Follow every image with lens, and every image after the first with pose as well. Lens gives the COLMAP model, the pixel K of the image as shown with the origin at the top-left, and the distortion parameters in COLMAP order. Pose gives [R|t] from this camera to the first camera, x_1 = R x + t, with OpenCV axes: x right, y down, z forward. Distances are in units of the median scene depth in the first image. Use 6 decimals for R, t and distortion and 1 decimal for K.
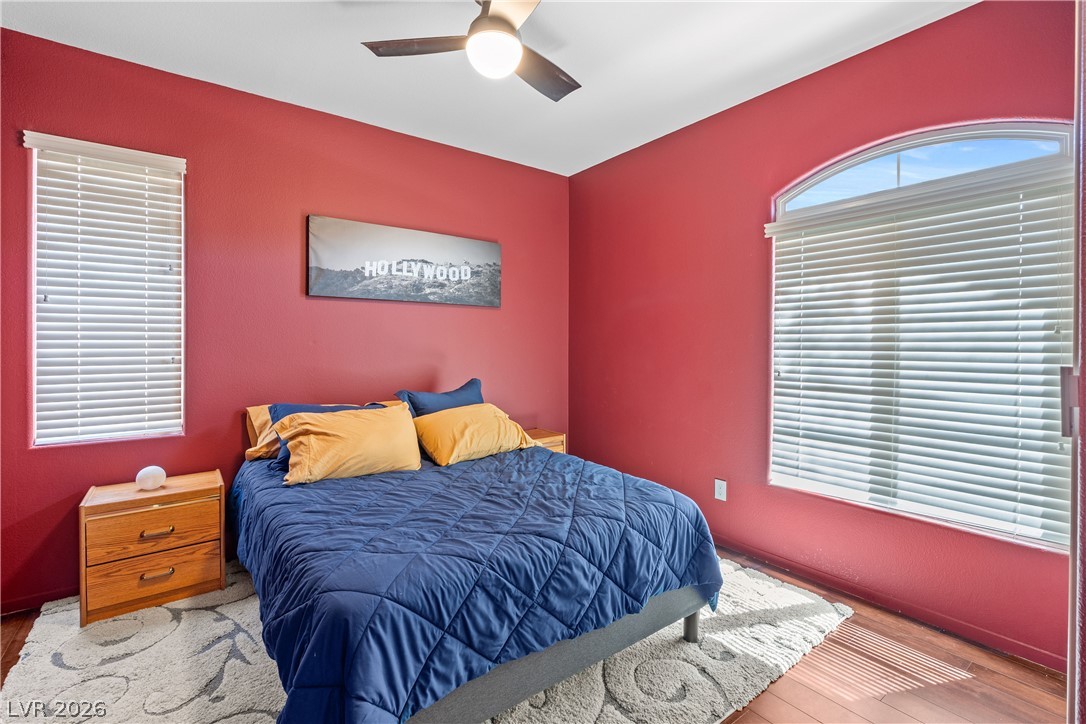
lens RADIAL K [[482.2, 0, 544.8], [0, 482.2, 355.2], [0, 0, 1]] dist [-0.005101, -0.000408]
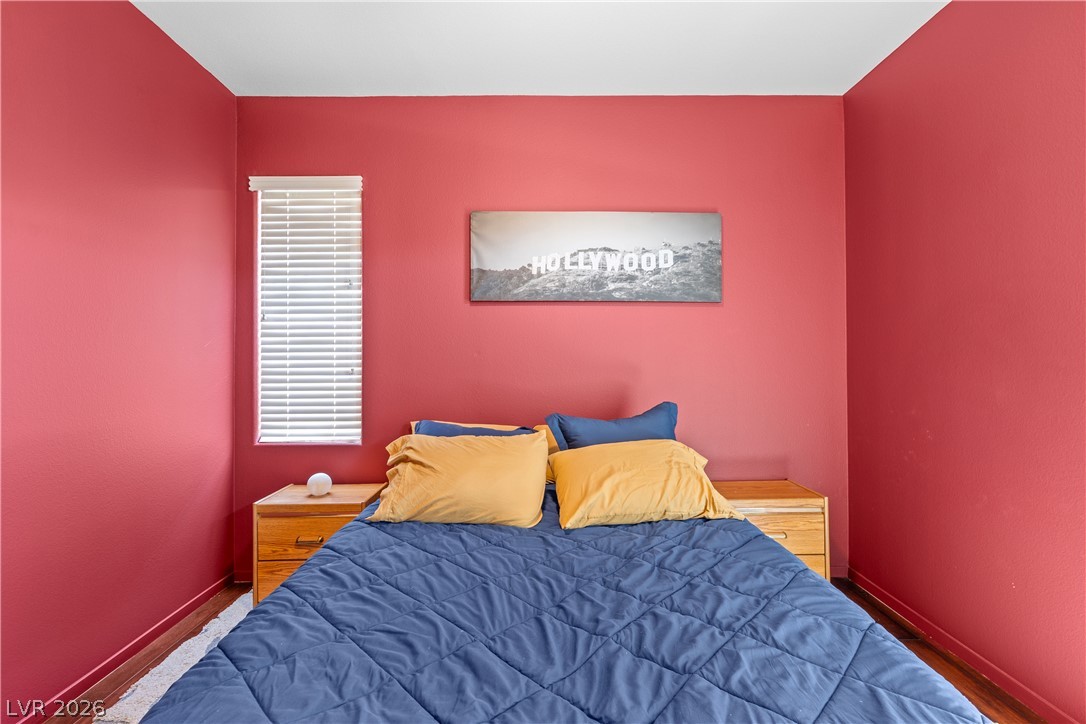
lens RADIAL K [[482.2, 0, 540.7], [0, 482.2, 357.8], [0, 0, 1]] dist [-0.005101, -0.000408]
pose [[0.803612, -0.005944, -0.595125, 0.171059], [-0.008511, 0.999733, -0.021478, -0.000220], [0.595093, 0.022325, 0.803346, 0.404102]]
